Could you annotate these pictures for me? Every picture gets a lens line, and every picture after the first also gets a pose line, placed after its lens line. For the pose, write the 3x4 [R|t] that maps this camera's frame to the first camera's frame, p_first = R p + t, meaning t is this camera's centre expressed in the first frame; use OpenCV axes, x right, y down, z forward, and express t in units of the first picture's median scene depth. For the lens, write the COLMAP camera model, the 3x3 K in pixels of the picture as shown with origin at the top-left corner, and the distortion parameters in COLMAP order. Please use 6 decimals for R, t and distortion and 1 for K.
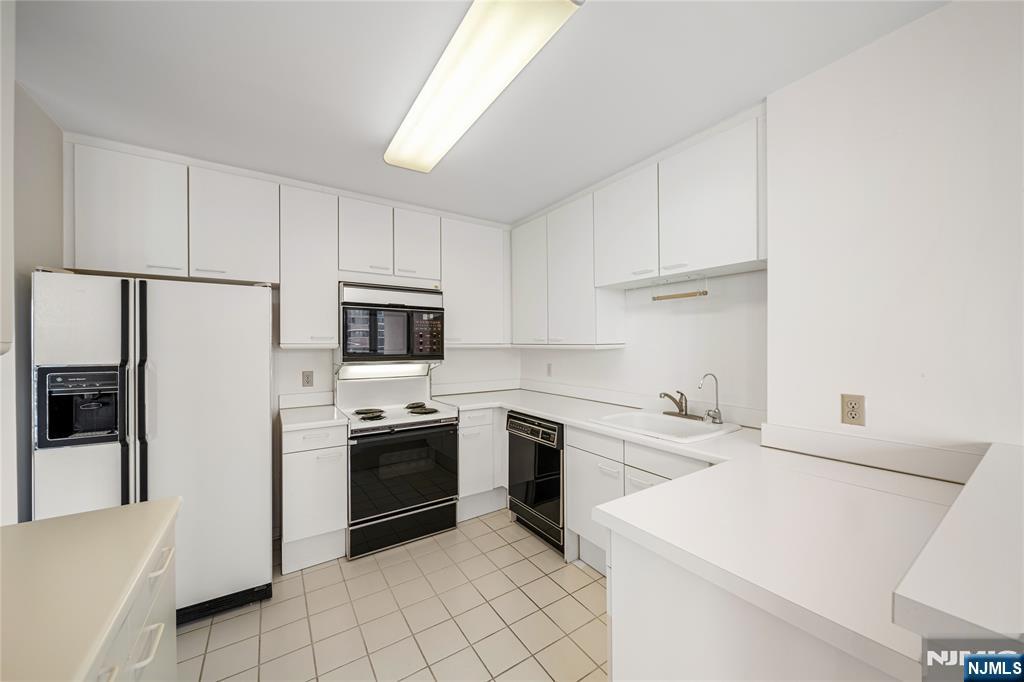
lens RADIAL K [[370.7, 0, 510.5], [0, 370.7, 340.6], [0, 0, 1]] dist [-0.002641, -0.000020]
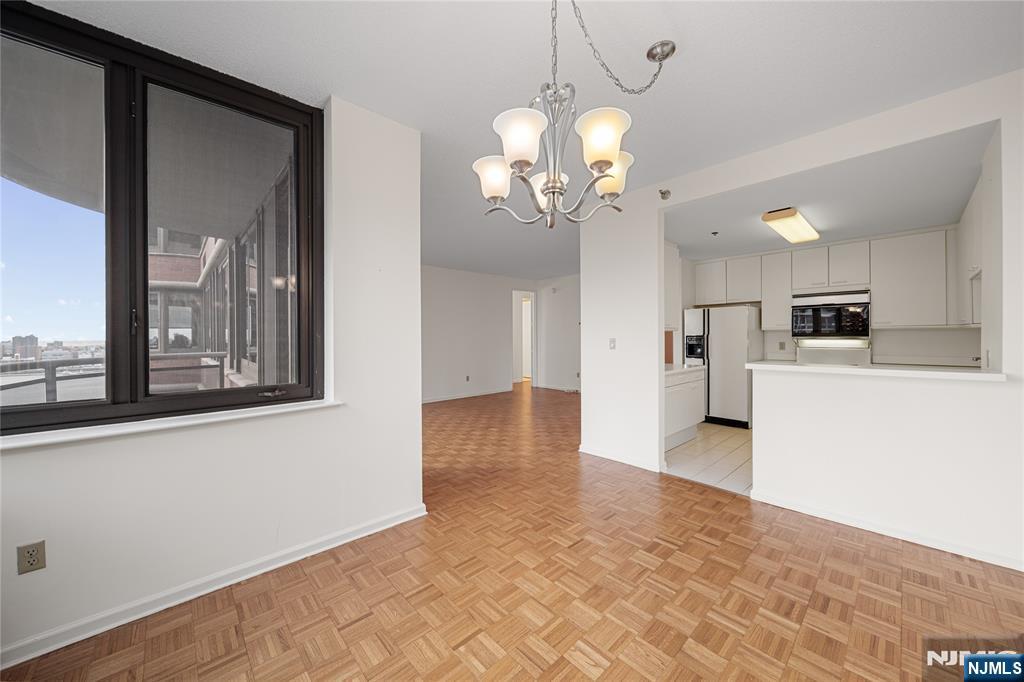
lens RADIAL K [[370.7, 0, 510.5], [0, 370.7, 340.6], [0, 0, 1]] dist [-0.002641, -0.000020]
pose [[0.163087, 0.013021, -0.986526, 1.185537], [0.013694, 0.999787, 0.015460, 0.025845], [0.986517, -0.016030, 0.162874, -0.756839]]
